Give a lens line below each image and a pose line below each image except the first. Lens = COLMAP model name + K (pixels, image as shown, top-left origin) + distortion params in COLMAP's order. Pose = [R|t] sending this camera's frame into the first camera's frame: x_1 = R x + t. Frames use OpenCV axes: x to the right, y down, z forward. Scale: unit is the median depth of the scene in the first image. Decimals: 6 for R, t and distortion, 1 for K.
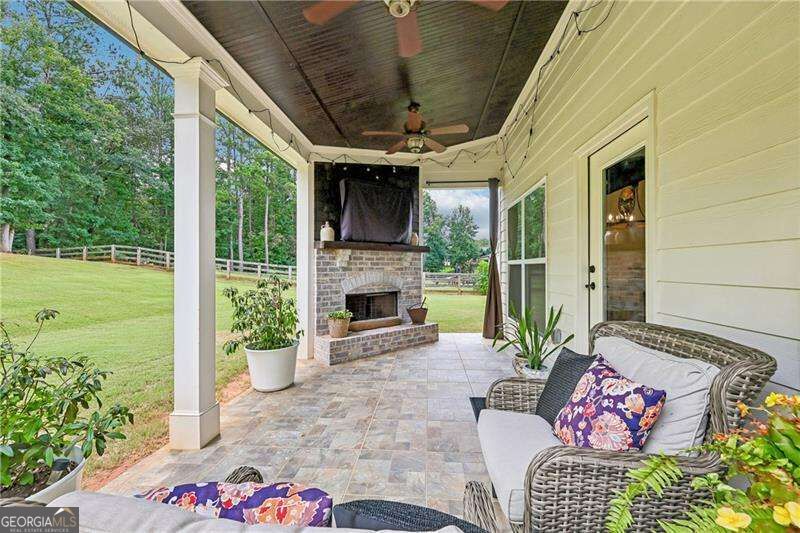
lens RADIAL K [[331.6, 0, 402.3], [0, 331.6, 267.9], [0, 0, 1]] dist [0.002399, 0.000450]
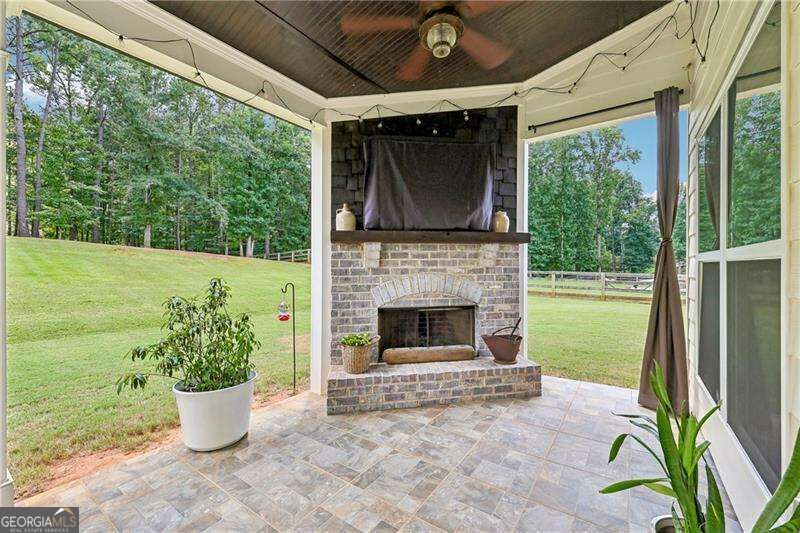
lens RADIAL K [[331.6, 0, 401.8], [0, 331.6, 267.6], [0, 0, 1]] dist [0.002399, 0.000450]
pose [[0.859659, -0.001908, -0.510865, 0.214340], [0.003353, 0.999993, 0.001908, -0.004987], [0.510858, -0.003353, 0.859659, 0.418053]]
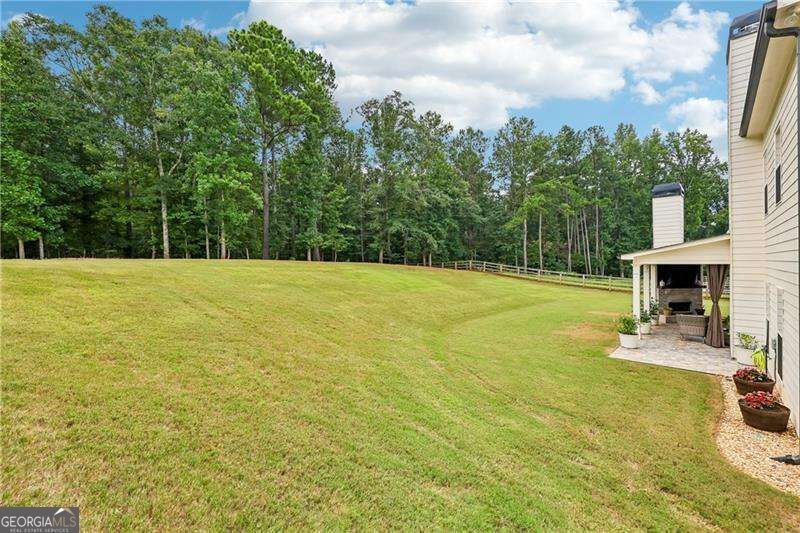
lens RADIAL K [[331.6, 0, 401.1], [0, 331.6, 262.4], [0, 0, 1]] dist [0.002399, 0.000450]
pose [[0.770347, -0.007362, -0.637582, -0.111095], [0.010748, 0.999941, 0.001439, -0.314674], [0.637534, -0.007962, 0.770381, -2.885052]]
